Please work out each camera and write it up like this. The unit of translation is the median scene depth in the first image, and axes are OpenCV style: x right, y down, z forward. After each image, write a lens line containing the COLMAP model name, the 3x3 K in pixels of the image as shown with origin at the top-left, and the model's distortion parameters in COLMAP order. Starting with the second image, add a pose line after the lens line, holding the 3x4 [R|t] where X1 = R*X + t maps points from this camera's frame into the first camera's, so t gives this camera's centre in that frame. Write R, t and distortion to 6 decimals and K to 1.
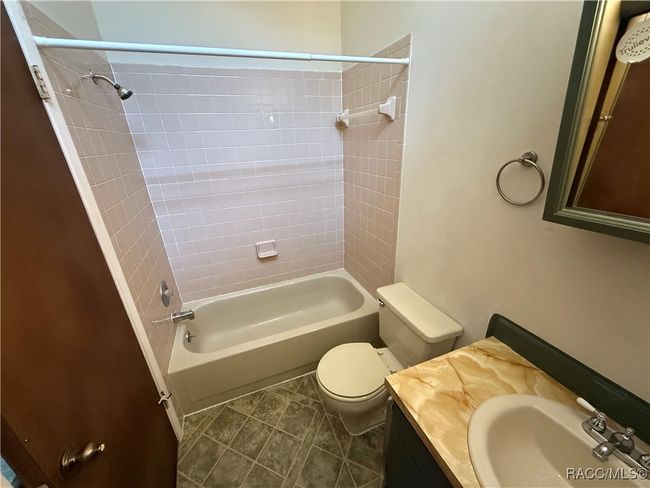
lens RADIAL K [[257.4, 0, 324.6], [0, 257.4, 245.1], [0, 0, 1]] dist [-0.000317, 0.000038]
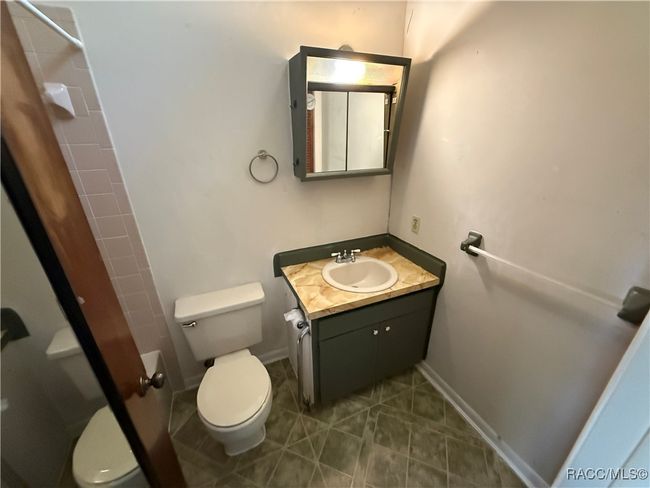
lens RADIAL K [[257.4, 0, 323.5], [0, 257.4, 241.7], [0, 0, 1]] dist [-0.000317, 0.000038]
pose [[-0.042749, -0.331329, 0.942546, -0.885394], [0.390950, 0.862634, 0.320969, -0.208647], [-0.919419, 0.382210, 0.092657, 0.636630]]
